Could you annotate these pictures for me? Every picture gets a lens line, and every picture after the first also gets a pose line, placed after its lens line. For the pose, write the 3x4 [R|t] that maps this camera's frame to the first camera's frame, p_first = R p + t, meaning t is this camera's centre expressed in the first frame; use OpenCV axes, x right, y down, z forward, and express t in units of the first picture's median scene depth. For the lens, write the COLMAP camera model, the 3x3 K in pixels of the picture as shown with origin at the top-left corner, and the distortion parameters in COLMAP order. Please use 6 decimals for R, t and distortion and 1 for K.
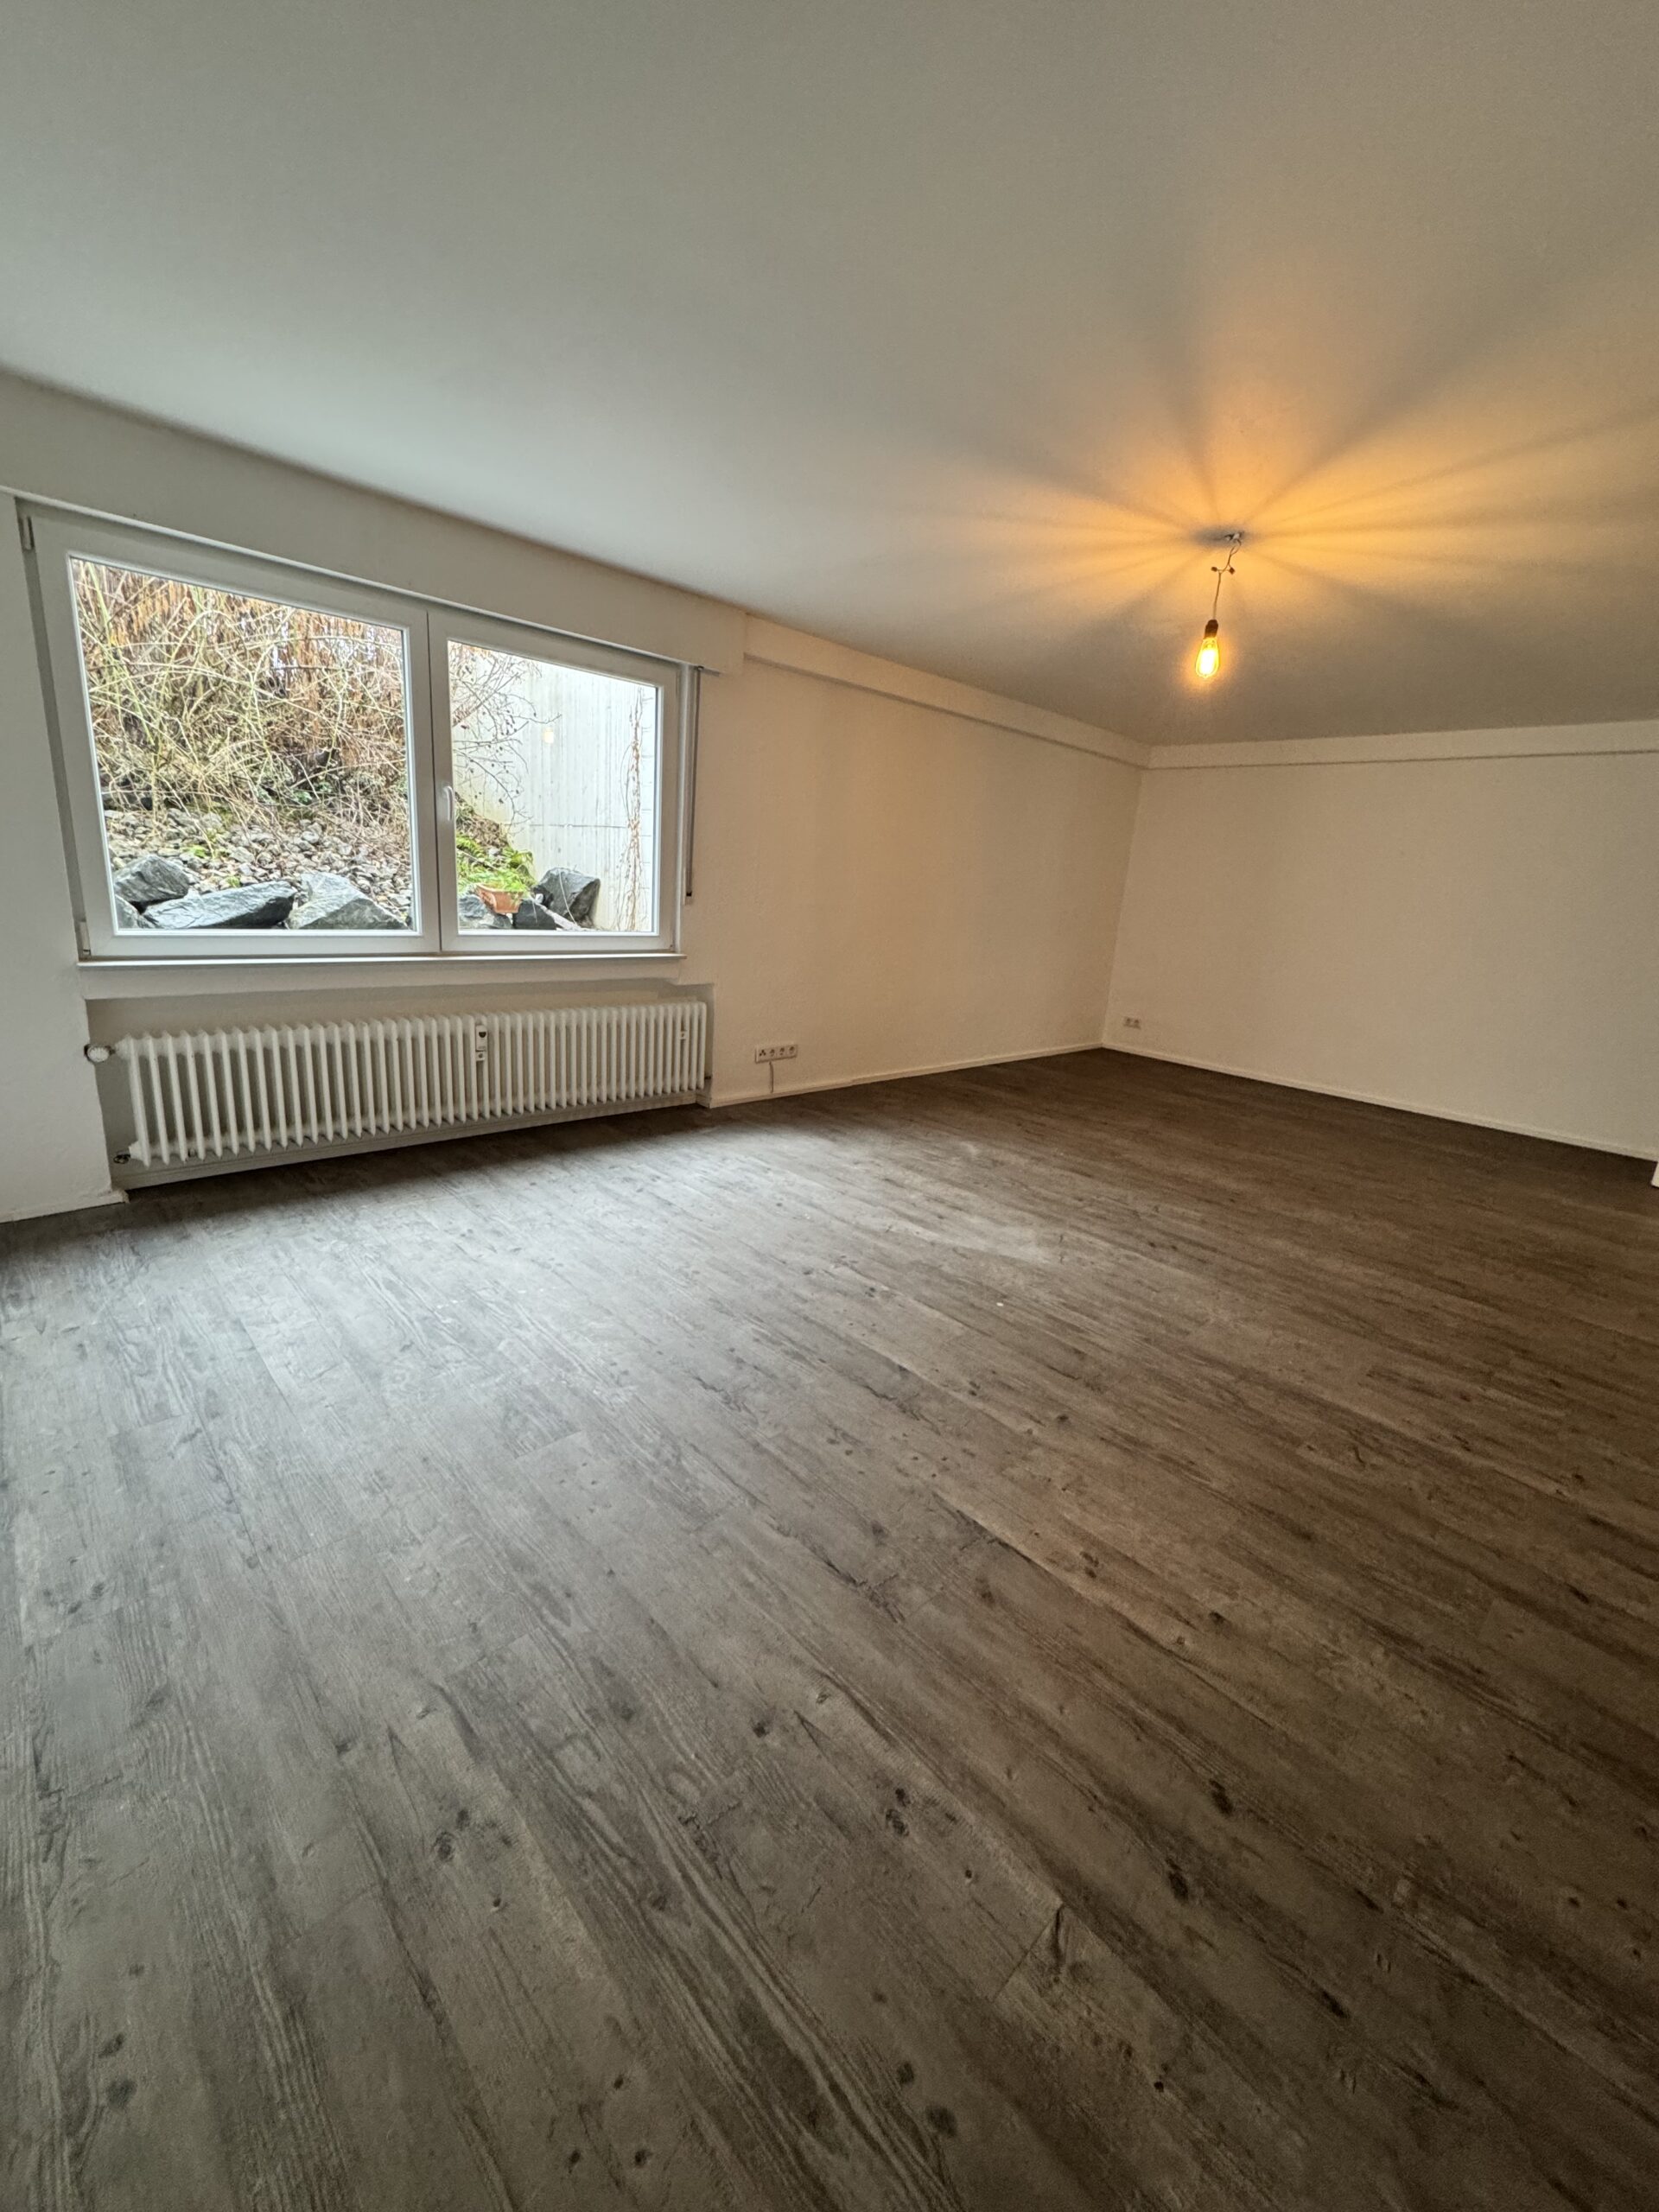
lens RADIAL K [[879.2, 0, 828.5], [0, 879.2, 1106.0], [0, 0, 1]] dist [-0.002140, 0.000211]
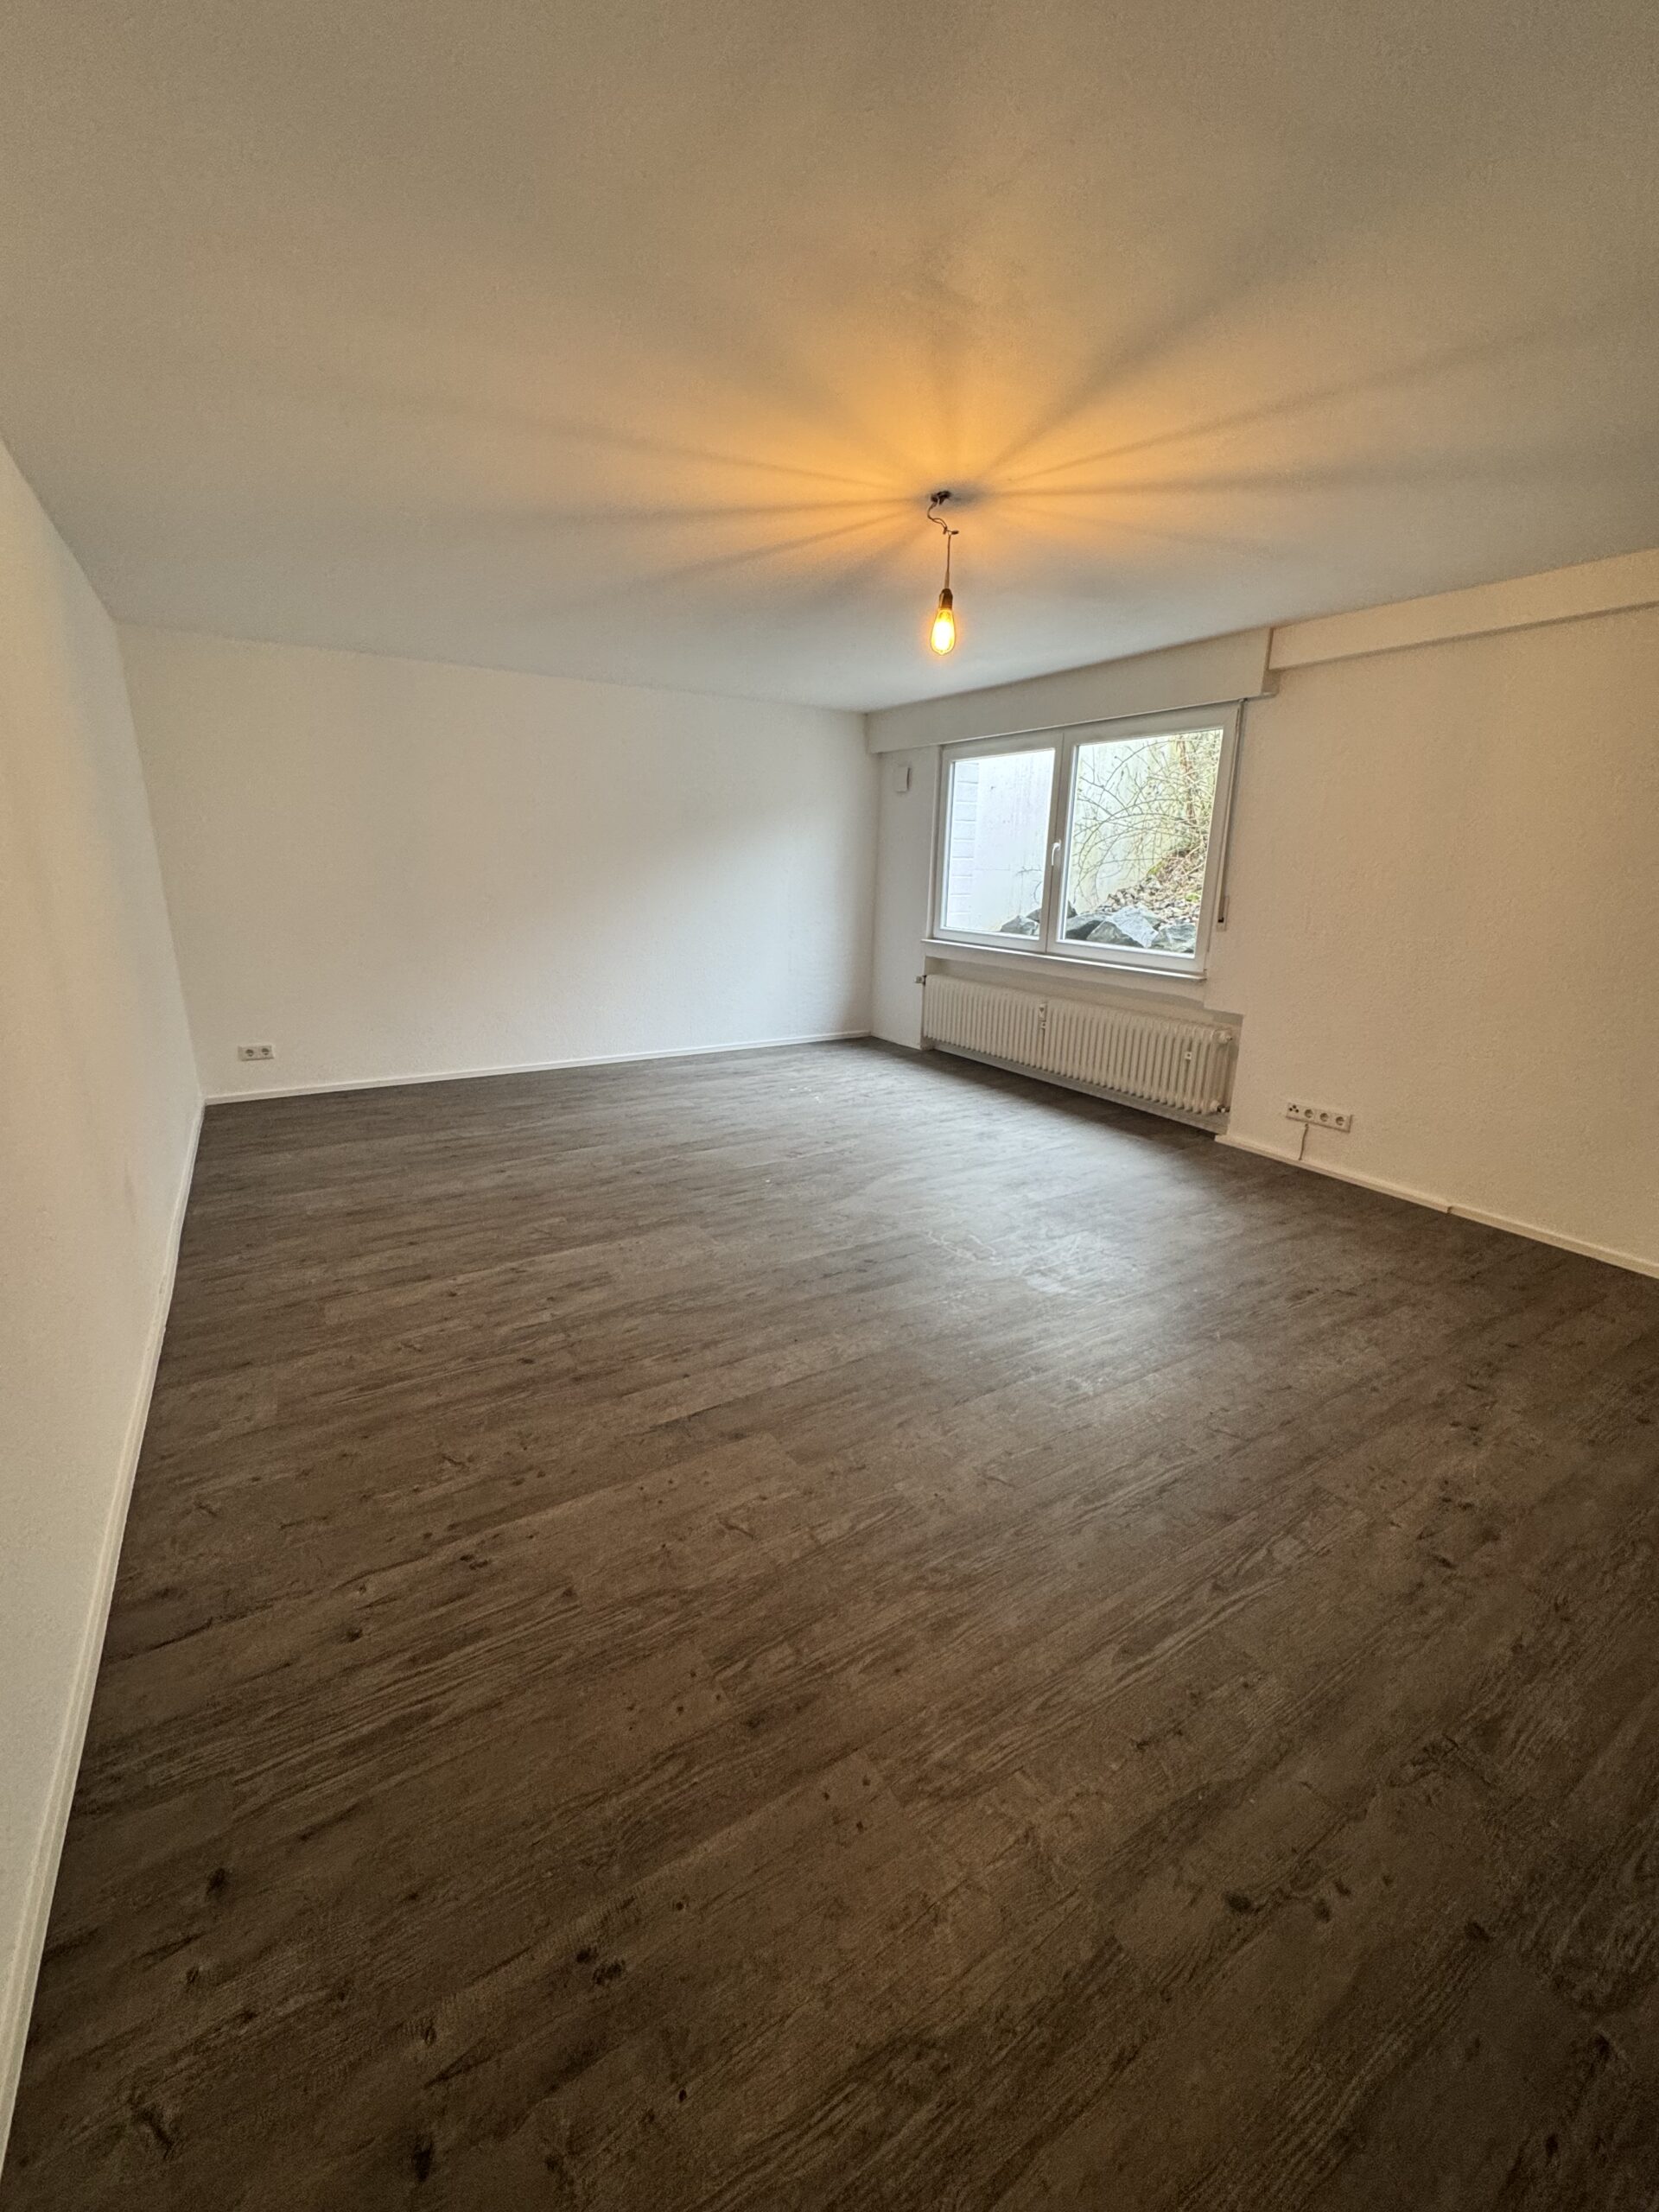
lens RADIAL K [[879.2, 0, 828.5], [0, 879.2, 1106.0], [0, 0, 1]] dist [-0.002140, 0.000211]
pose [[-0.201249, 0.196149, -0.959700, 1.425627], [-0.283528, 0.926141, 0.248746, -0.250712], [0.937609, 0.322161, -0.130771, 1.169672]]
